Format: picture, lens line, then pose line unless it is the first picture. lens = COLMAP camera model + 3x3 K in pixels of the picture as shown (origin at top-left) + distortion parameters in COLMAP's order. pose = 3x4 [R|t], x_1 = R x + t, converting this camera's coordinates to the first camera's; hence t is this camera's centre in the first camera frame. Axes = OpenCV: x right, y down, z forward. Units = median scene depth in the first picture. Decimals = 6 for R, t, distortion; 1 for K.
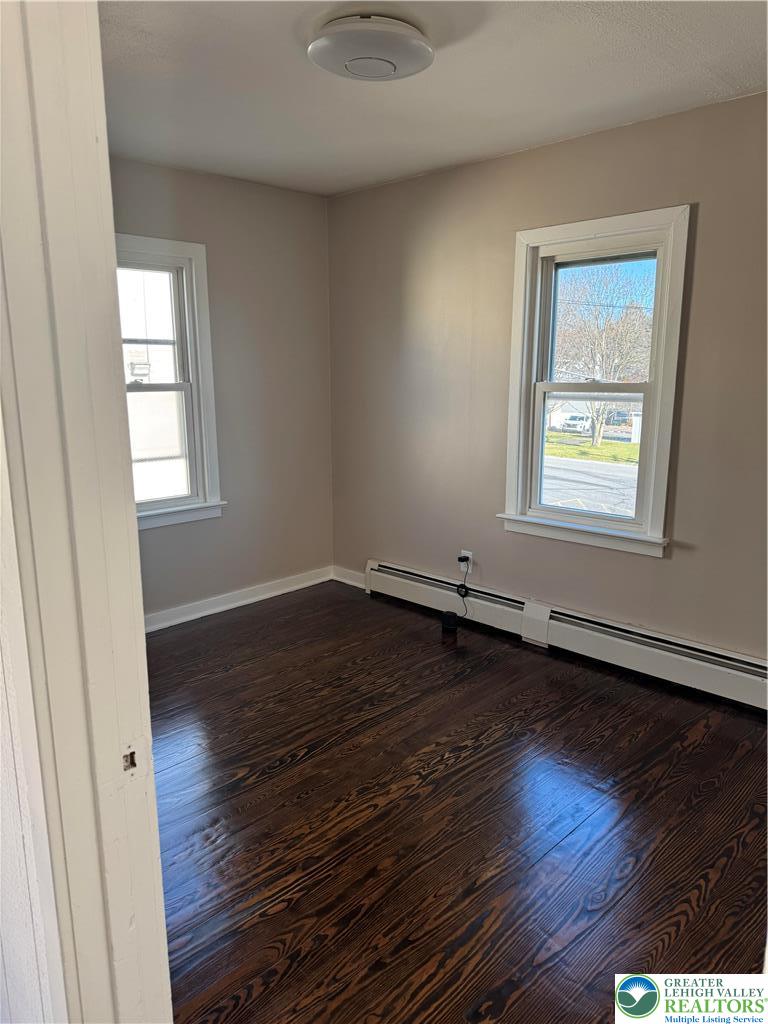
lens RADIAL K [[708.6, 0, 384.0], [0, 708.6, 512.0], [0, 0, 1]] dist [0.004929, -0.005950]
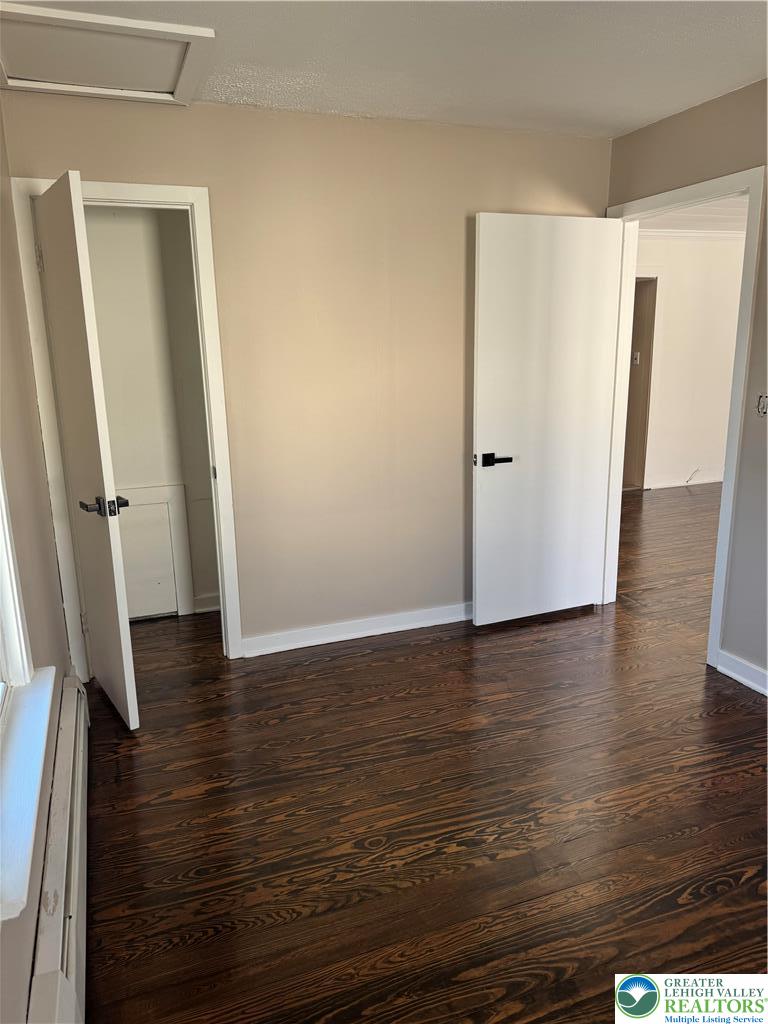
lens RADIAL K [[708.6, 0, 384.0], [0, 708.6, 512.0], [0, 0, 1]] dist [0.004929, -0.005950]
pose [[-0.903062, -0.085919, 0.420829, -0.114491], [0.105532, 0.905366, 0.411309, -0.357031], [-0.416344, 0.415848, -0.808534, 1.624712]]
